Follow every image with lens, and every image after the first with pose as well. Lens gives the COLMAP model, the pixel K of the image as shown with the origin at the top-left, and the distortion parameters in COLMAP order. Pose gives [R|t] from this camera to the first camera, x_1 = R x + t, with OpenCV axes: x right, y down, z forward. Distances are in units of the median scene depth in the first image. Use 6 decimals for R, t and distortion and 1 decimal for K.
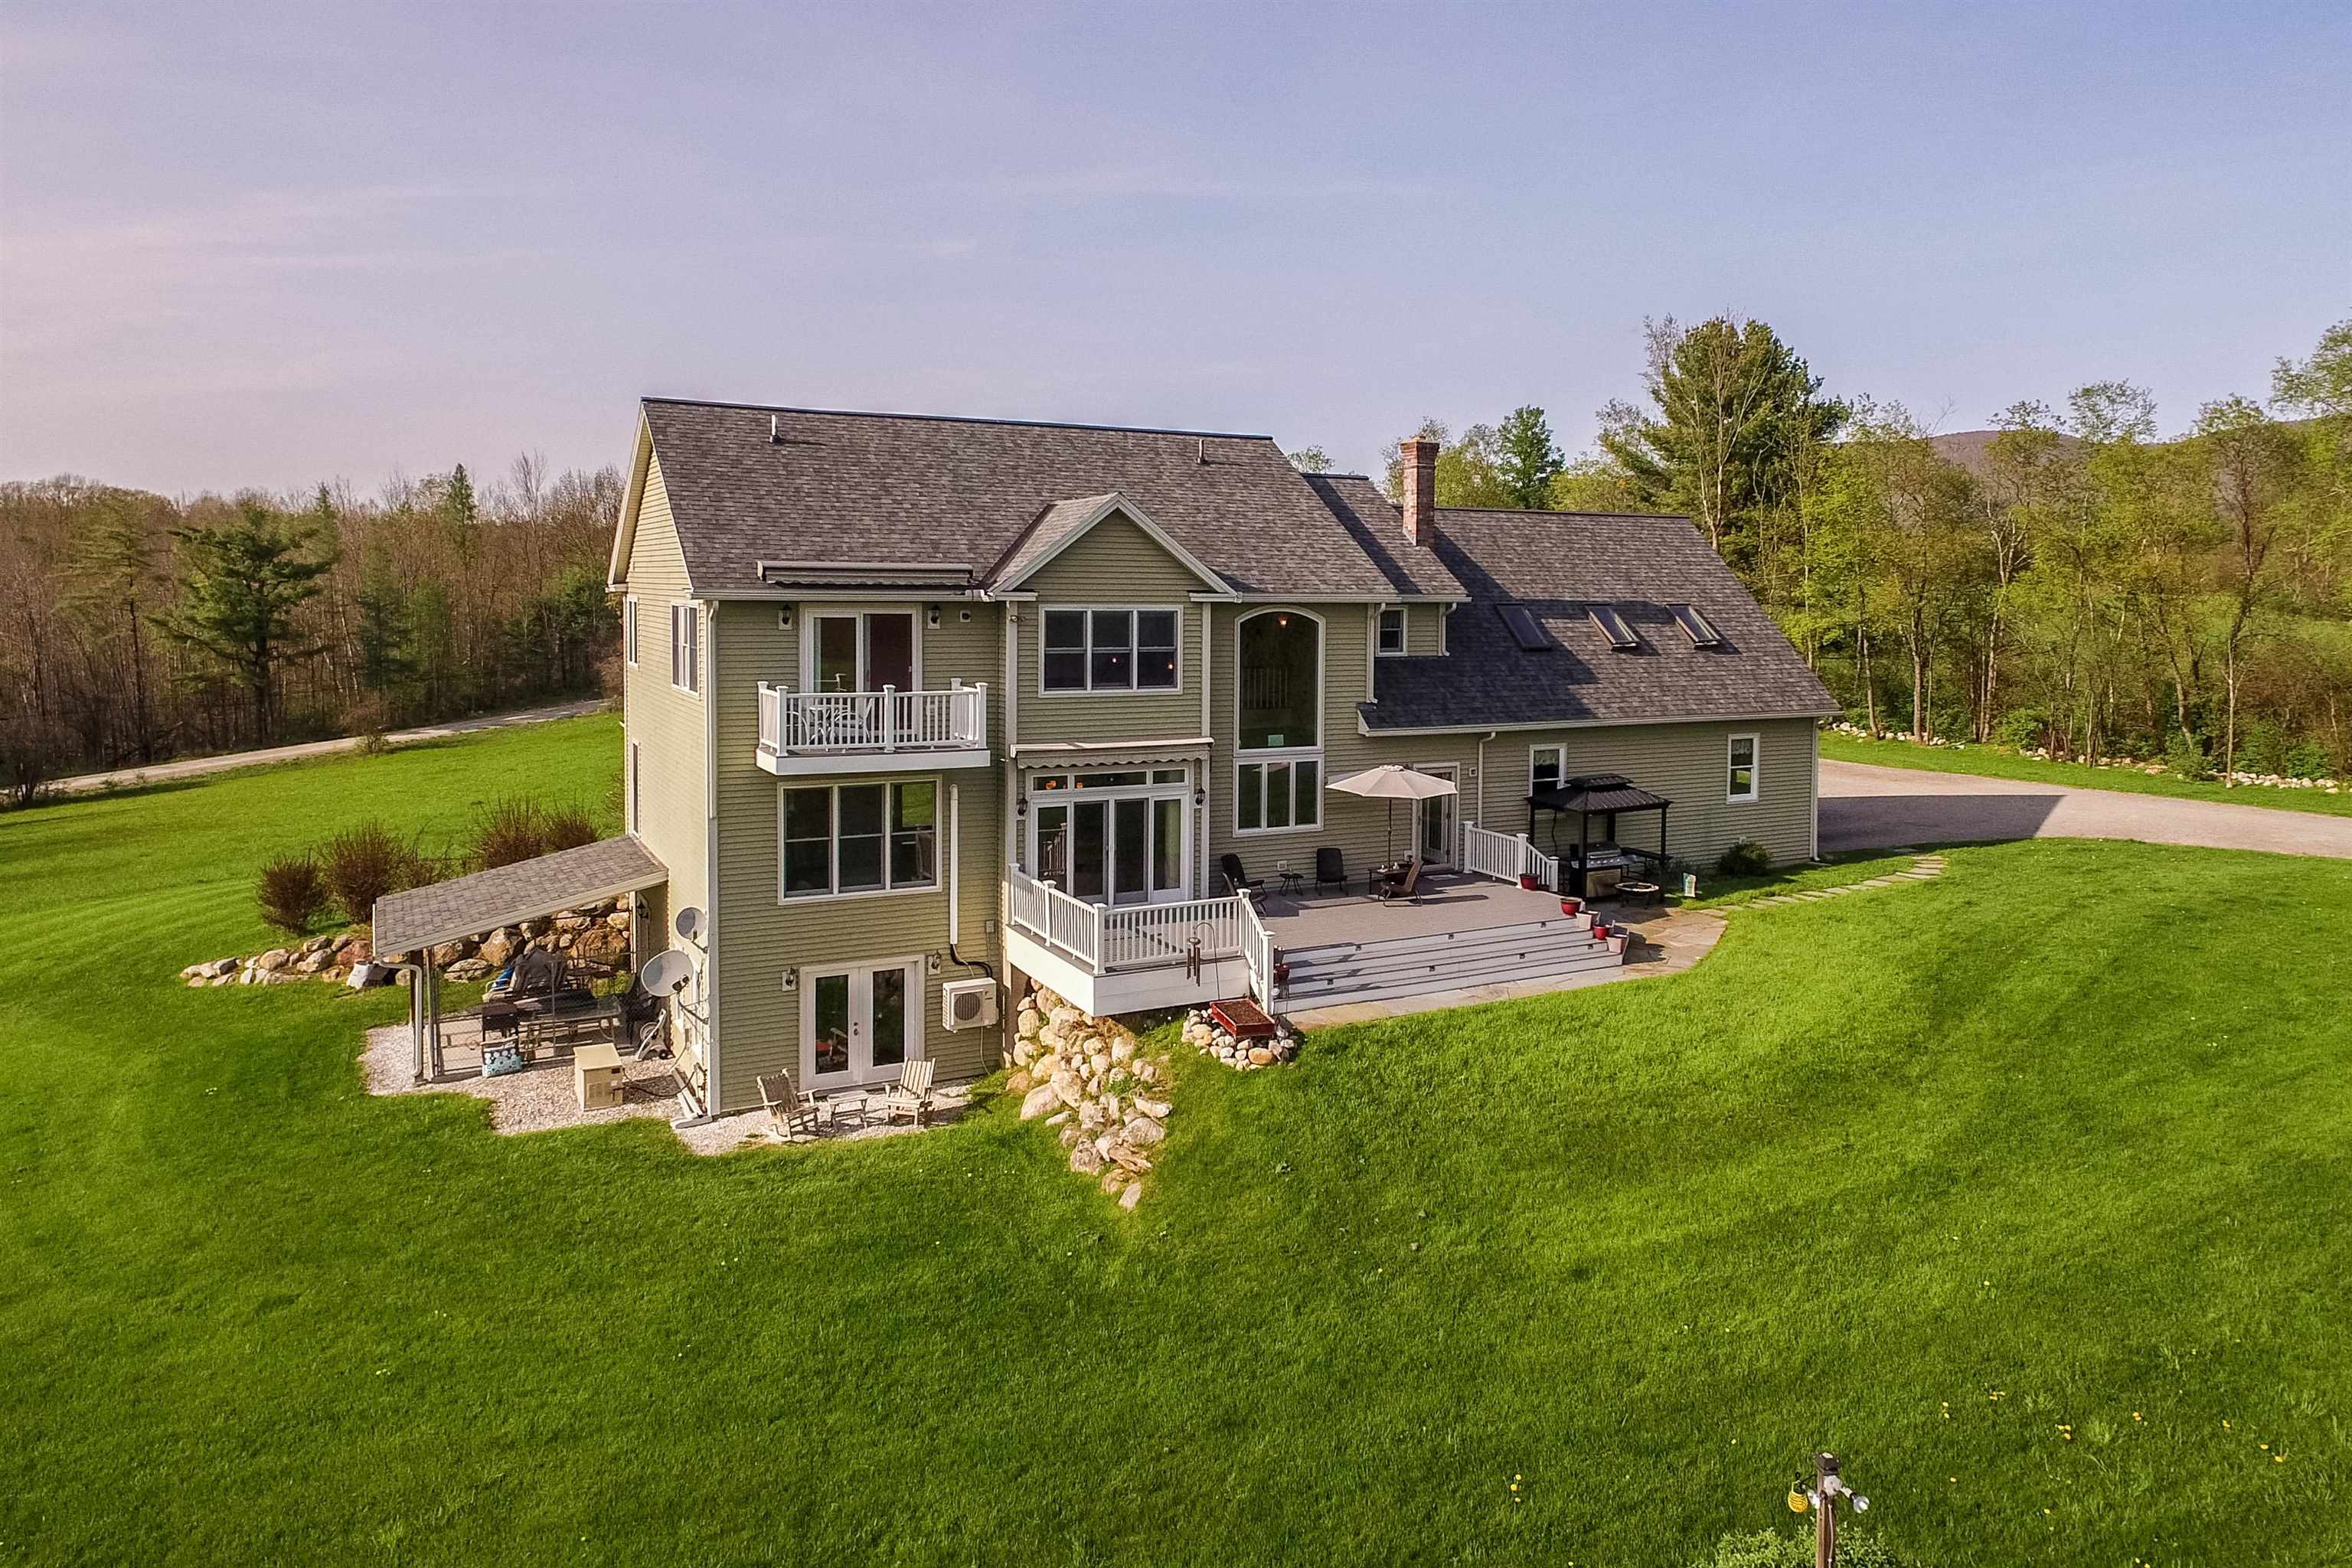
lens RADIAL K [[1339.0, 0, 1180.0], [0, 1339.0, 665.3], [0, 0, 1]] dist [0.021917, 0.000863]
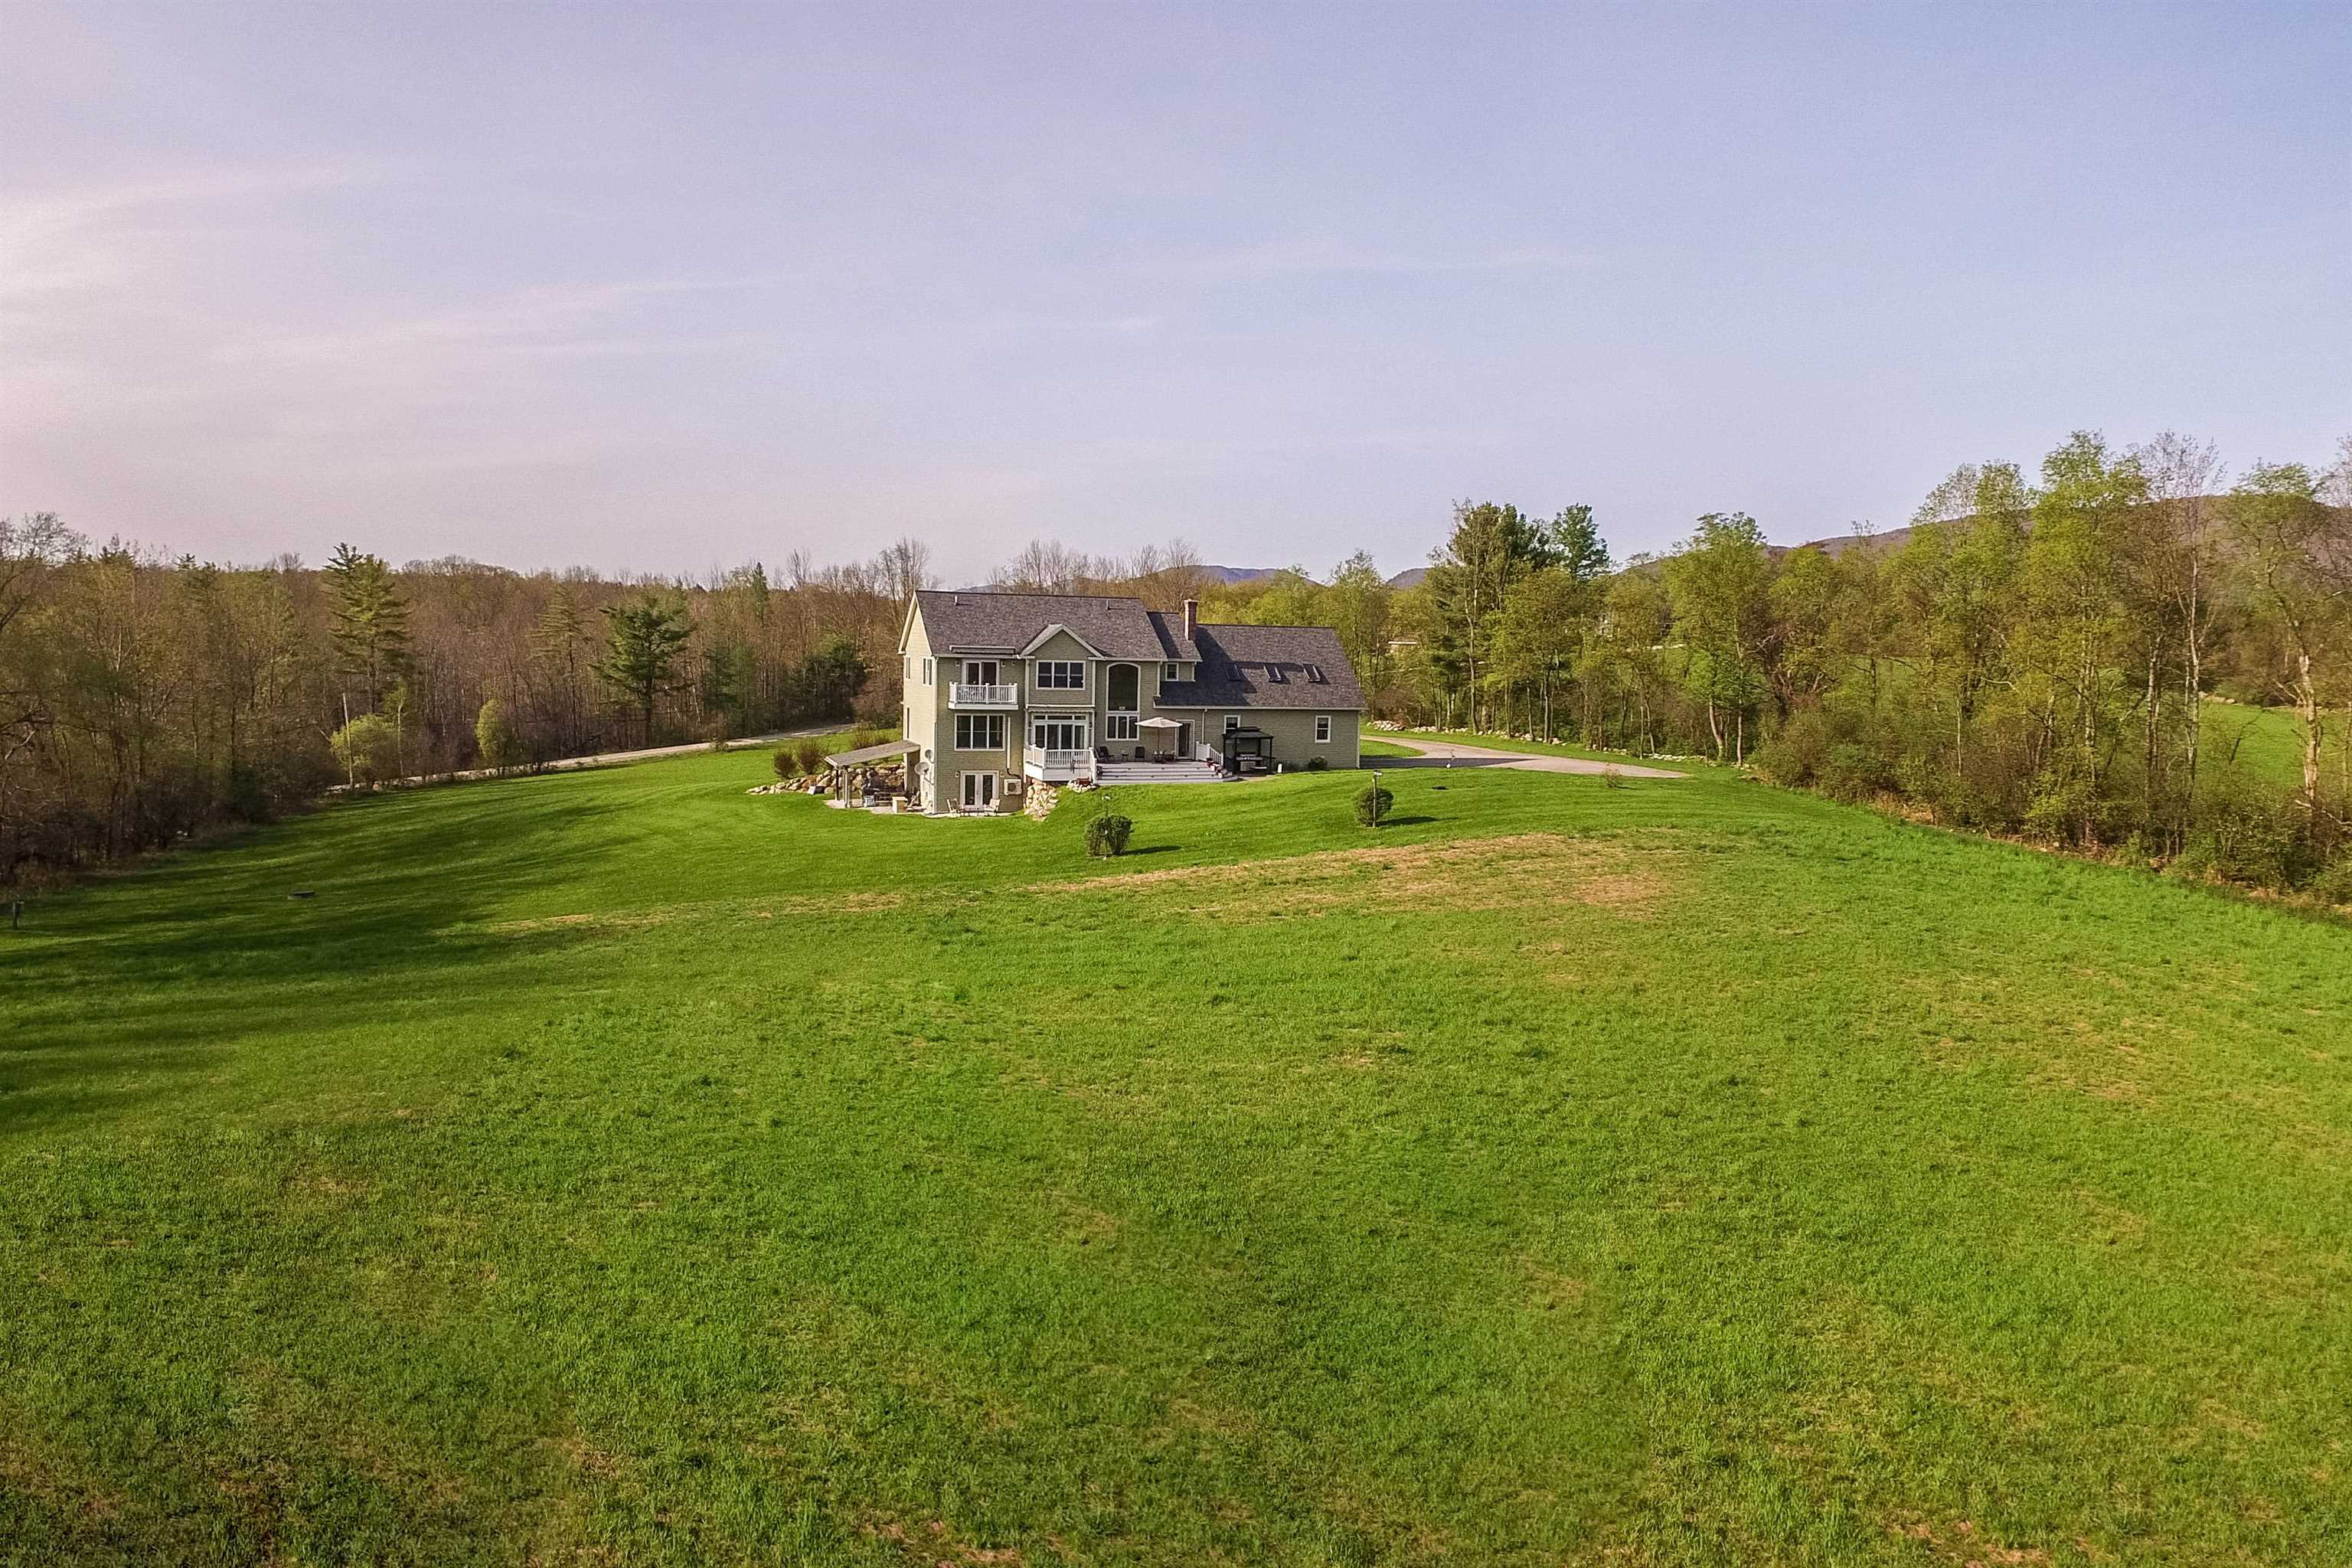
lens RADIAL K [[1611.6, 0, 1176.0], [0, 1611.6, 784.0], [0, 0, 1]] dist [0.029000, 0.000850]
pose [[0.985286, 0.026331, -0.168870, 0.784476], [-0.022029, 0.999385, 0.027297, 0.122674], [0.169485, -0.023176, 0.985260, -2.428890]]
